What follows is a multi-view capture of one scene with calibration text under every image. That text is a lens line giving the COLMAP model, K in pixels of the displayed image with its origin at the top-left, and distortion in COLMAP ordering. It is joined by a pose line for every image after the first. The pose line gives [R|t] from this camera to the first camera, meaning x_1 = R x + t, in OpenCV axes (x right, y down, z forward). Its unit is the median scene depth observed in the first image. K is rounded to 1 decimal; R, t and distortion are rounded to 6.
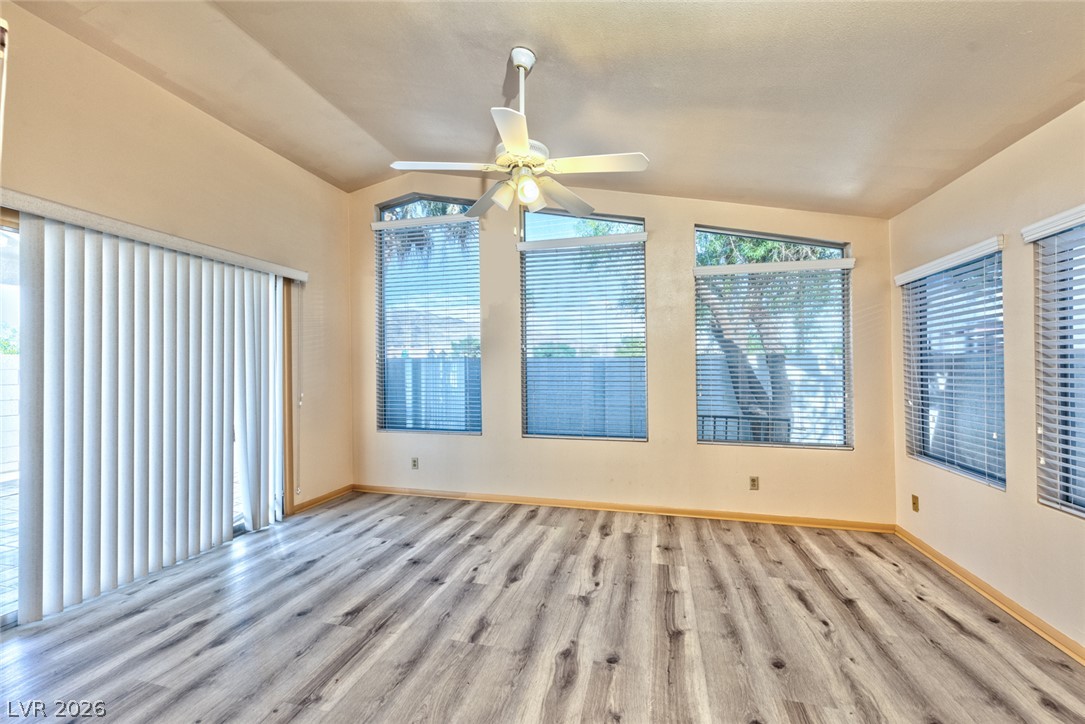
lens RADIAL K [[435.3, 0, 542.7], [0, 435.3, 365.0], [0, 0, 1]] dist [0.009585, -0.000421]
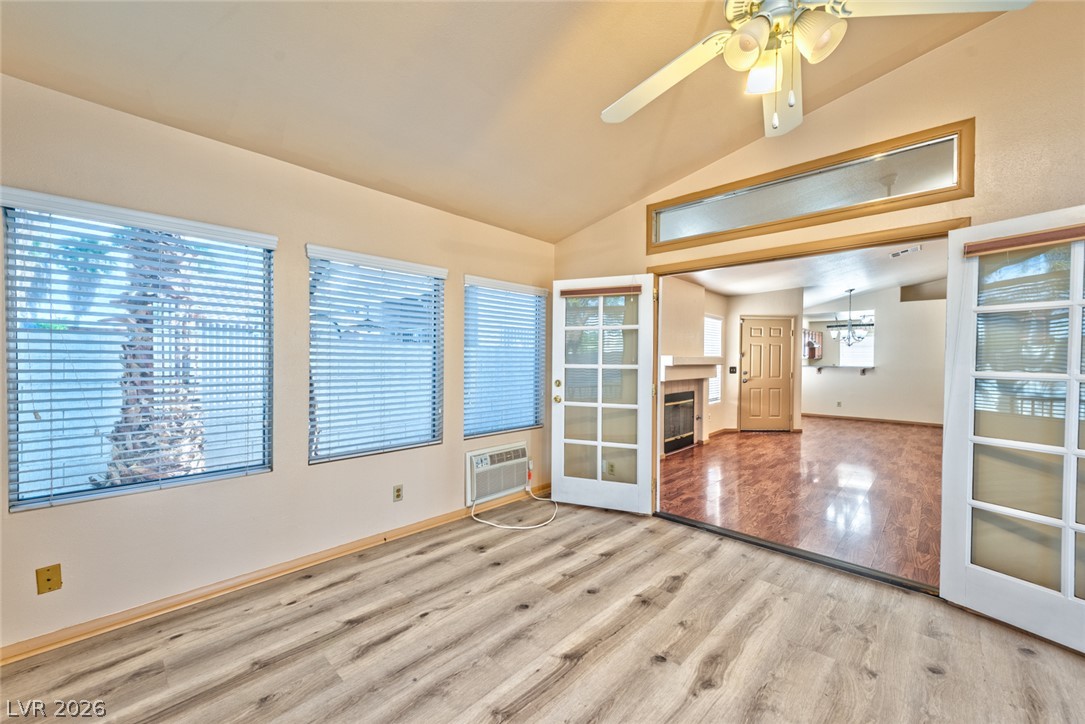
lens RADIAL K [[435.3, 0, 533.5], [0, 435.3, 361.3], [0, 0, 1]] dist [0.009585, -0.000421]
pose [[-0.874277, -0.009023, 0.485344, -0.053097], [-0.012290, 0.999918, -0.003548, 0.006114], [-0.485272, -0.009067, -0.874316, 1.635521]]
